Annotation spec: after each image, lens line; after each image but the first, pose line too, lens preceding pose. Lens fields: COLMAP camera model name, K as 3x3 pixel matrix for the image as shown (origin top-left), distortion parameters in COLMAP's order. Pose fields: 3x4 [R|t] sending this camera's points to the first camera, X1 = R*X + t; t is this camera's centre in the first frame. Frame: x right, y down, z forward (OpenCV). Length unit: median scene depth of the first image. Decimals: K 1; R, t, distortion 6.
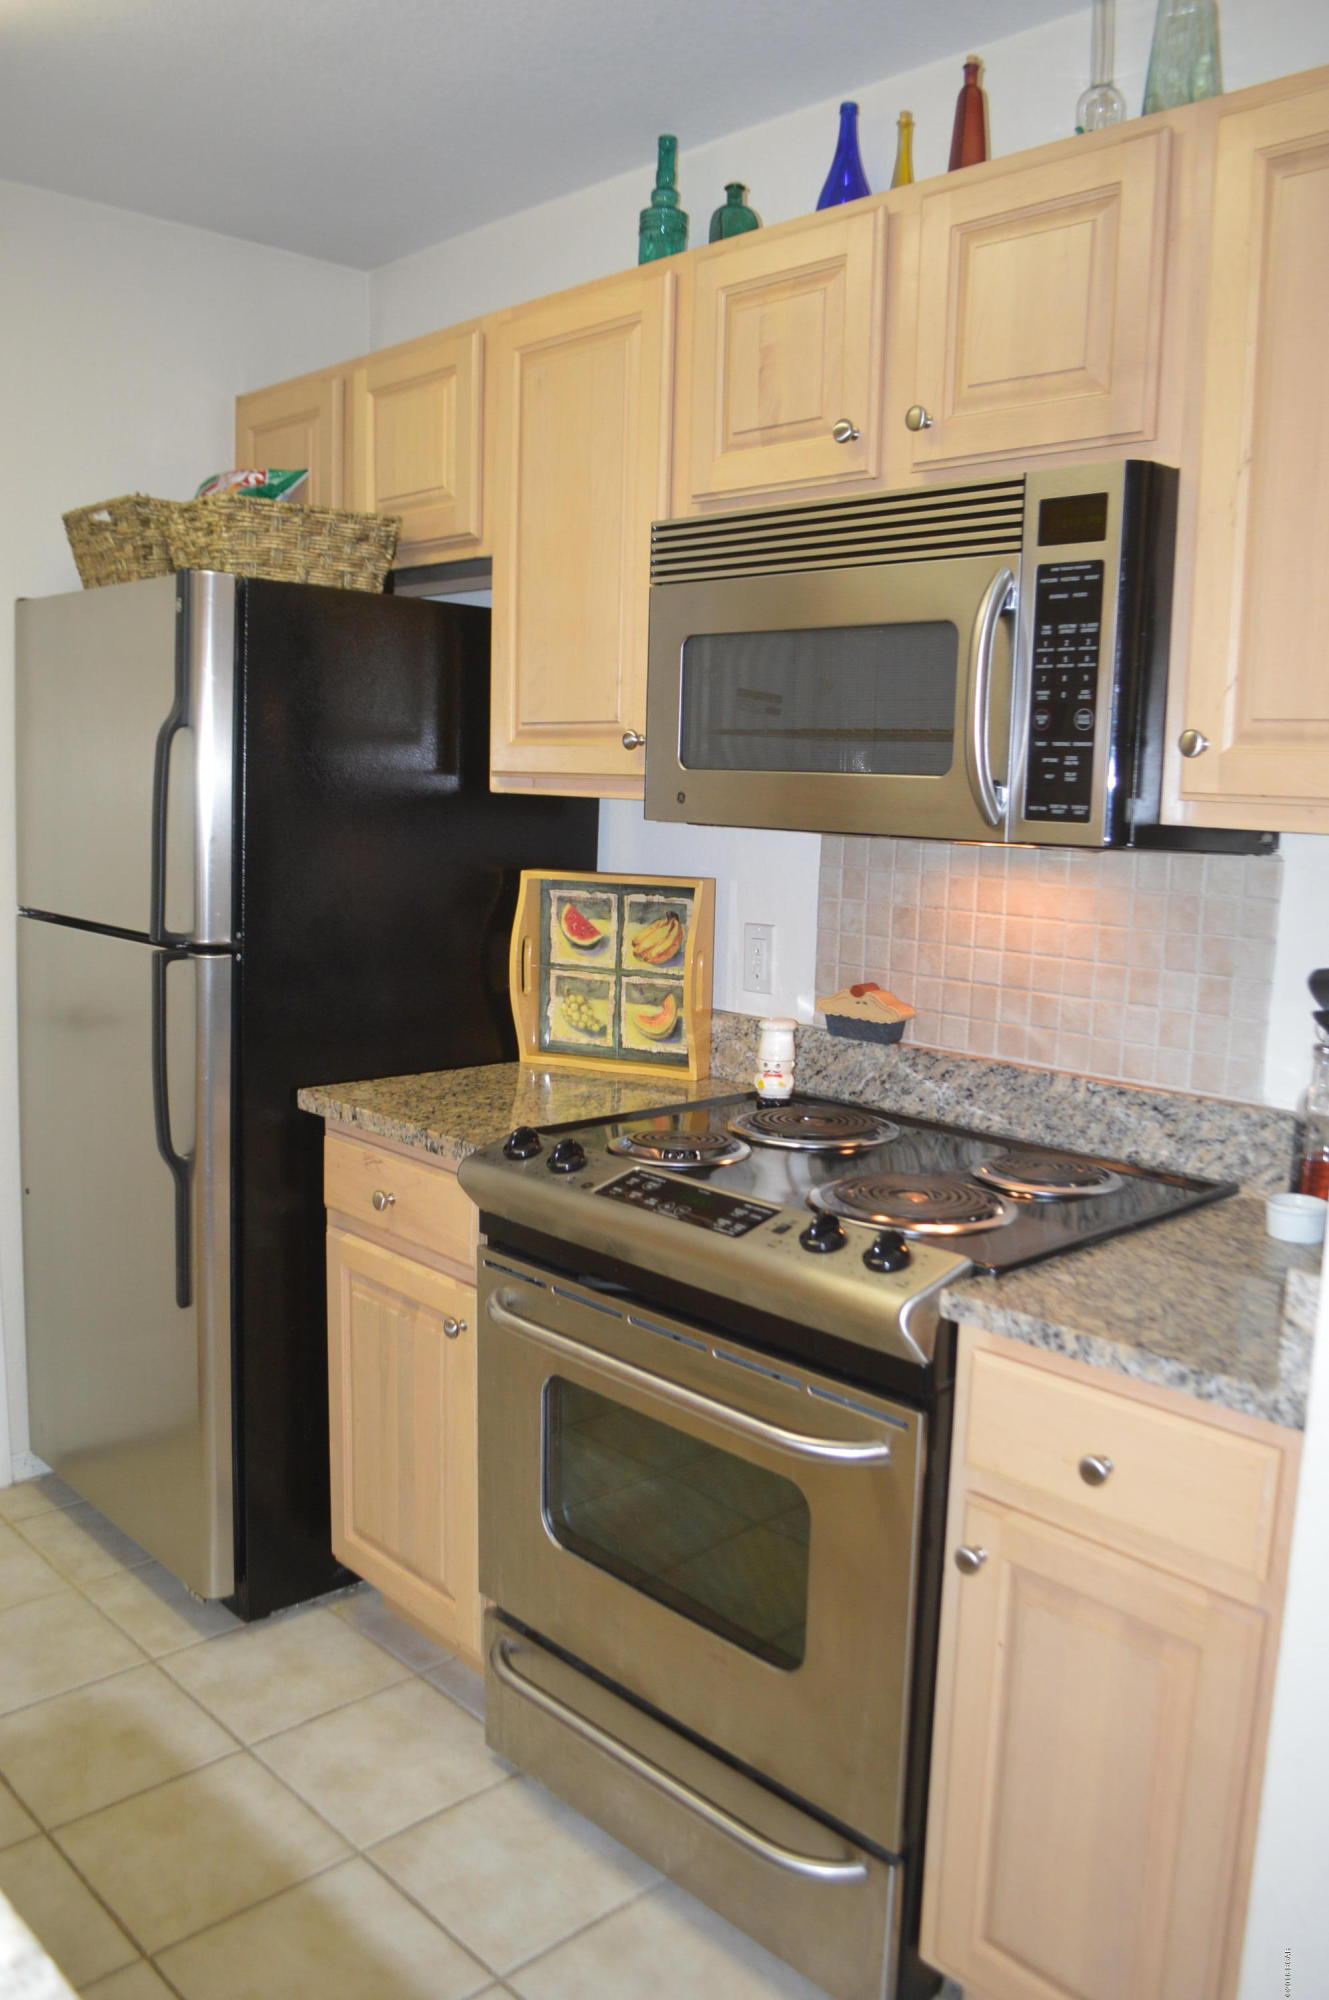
lens RADIAL K [[1564.6, 0, 670.2], [0, 1564.6, 1004.0], [0, 0, 1]] dist [-0.098460, 0.003549]
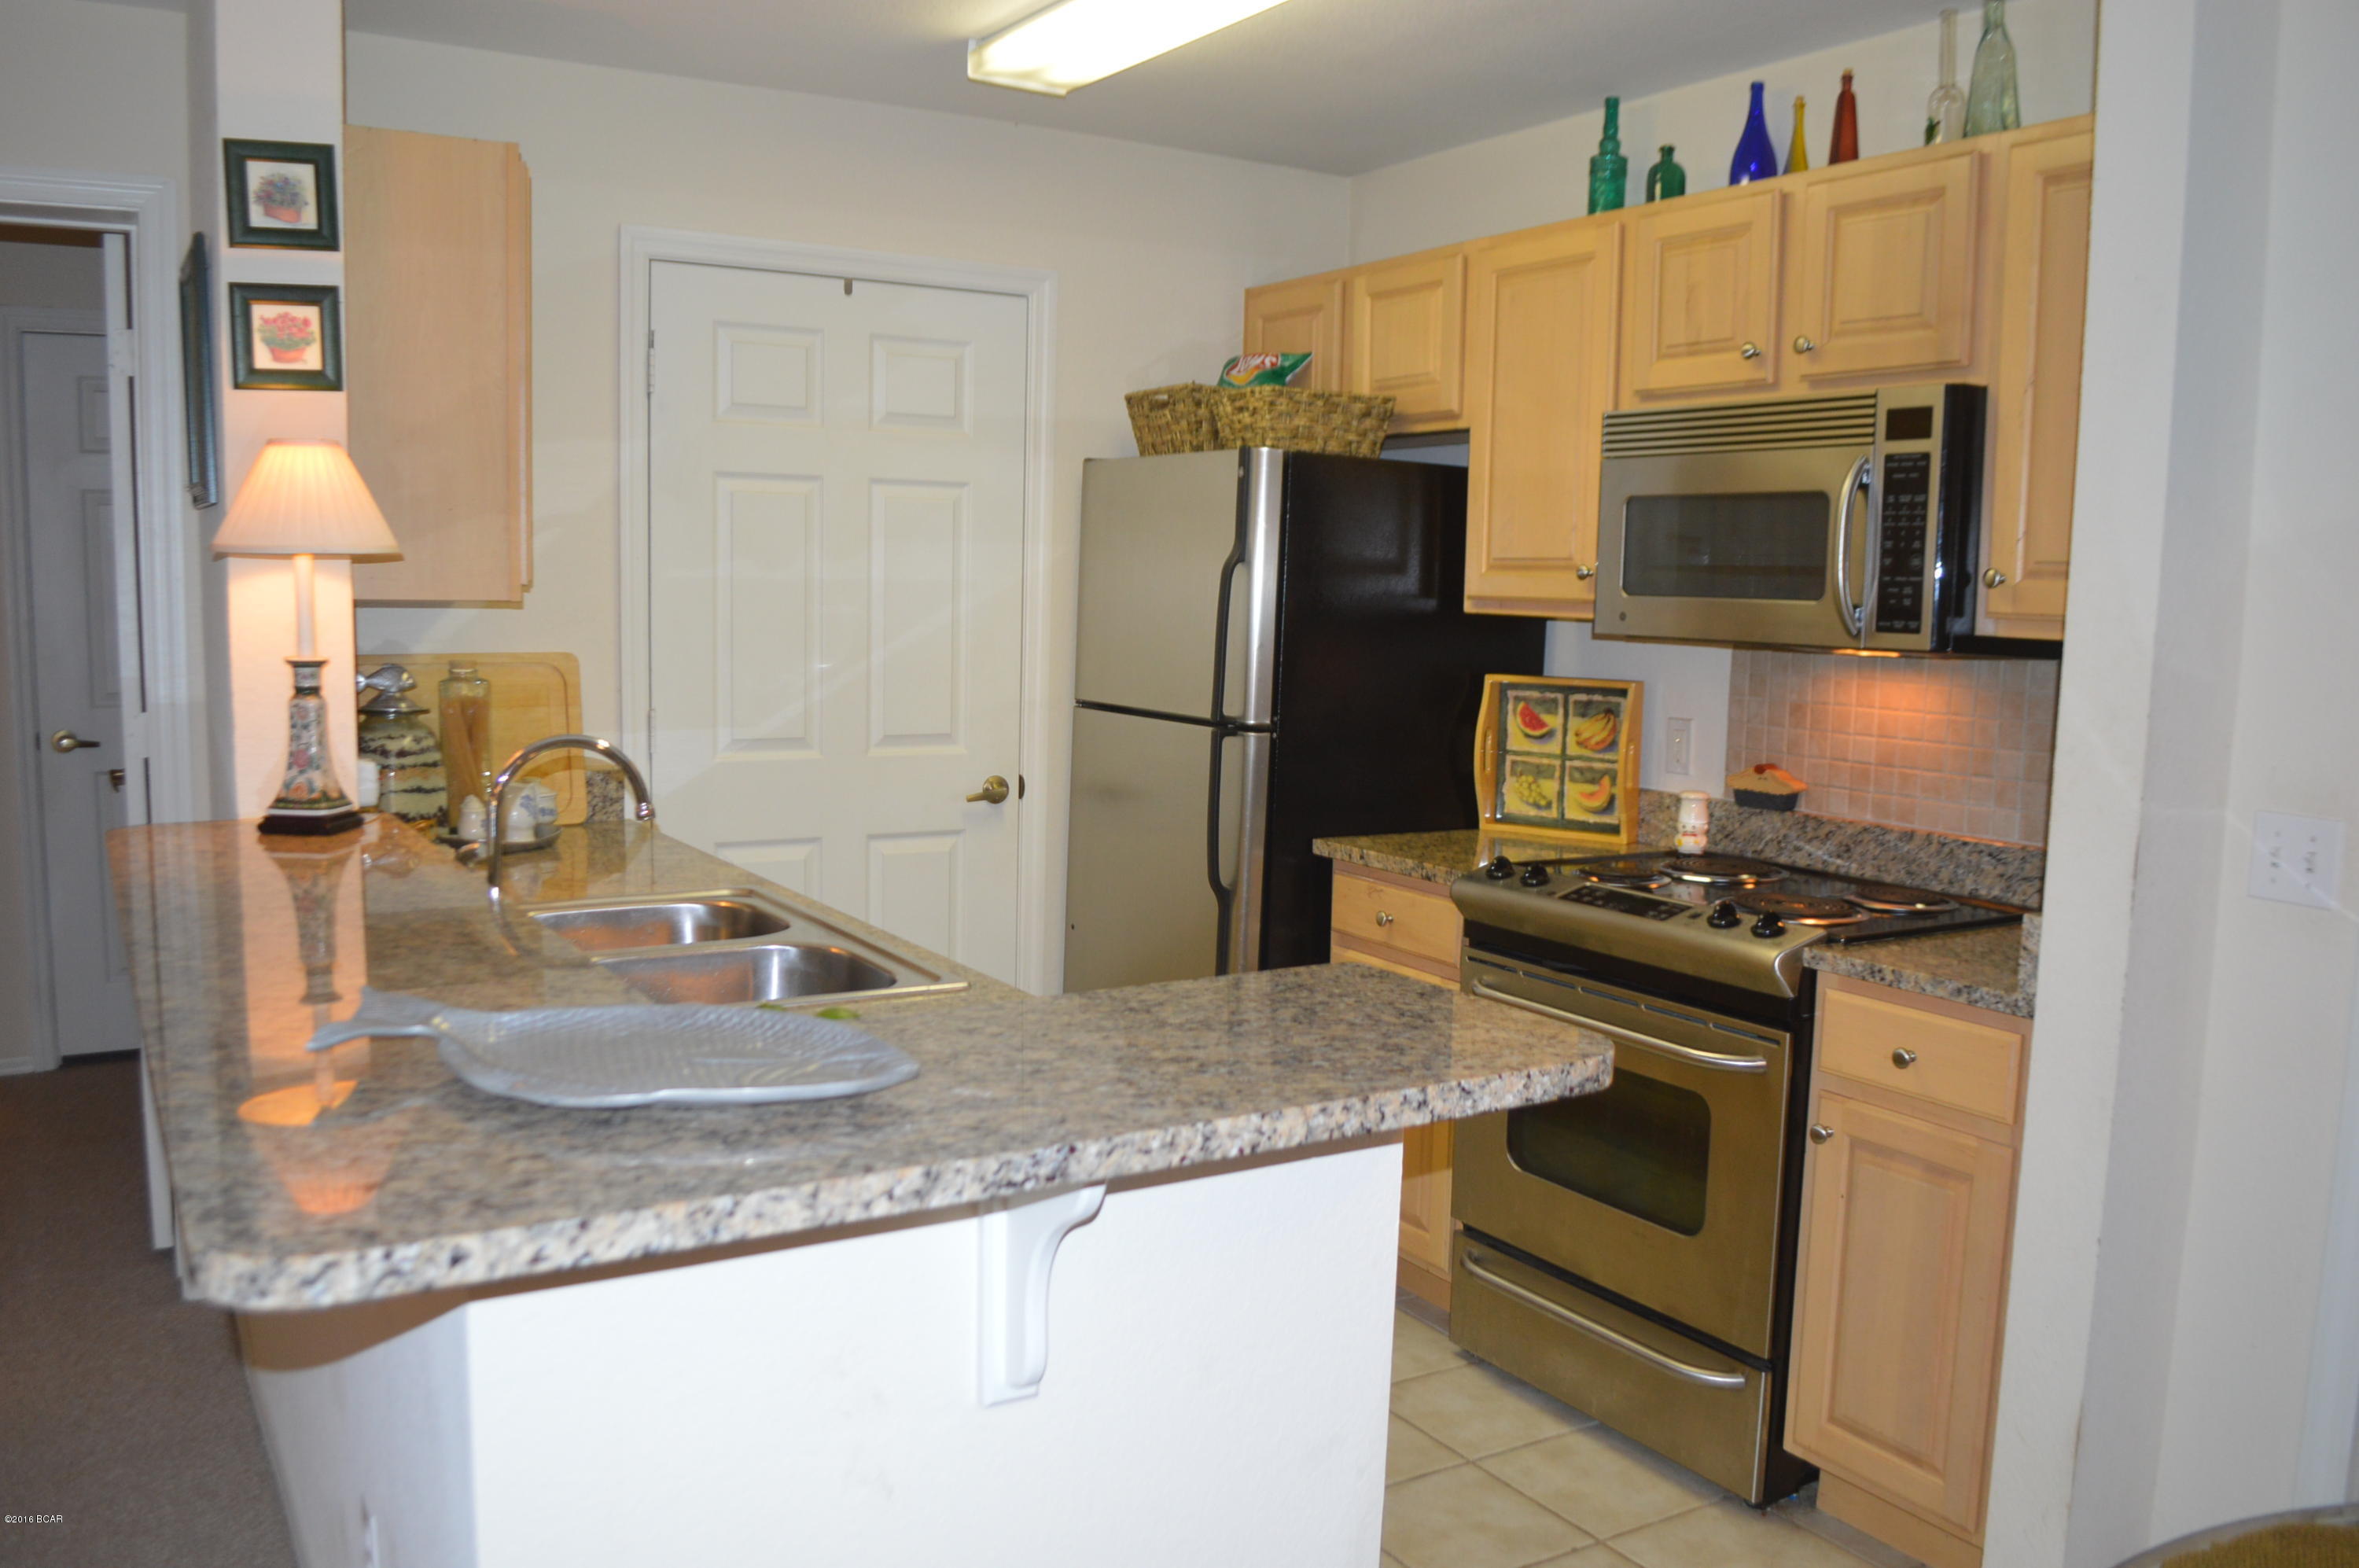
lens RADIAL K [[1845.5, 0, 1120.3], [0, 1845.5, 785.8], [0, 0, 1]] dist [-0.098460, 0.003549]
pose [[0.971808, 0.020106, -0.234914, -0.040745], [-0.029757, 0.998849, -0.037612, 0.085497], [0.233887, 0.043542, 0.971288, -0.625113]]
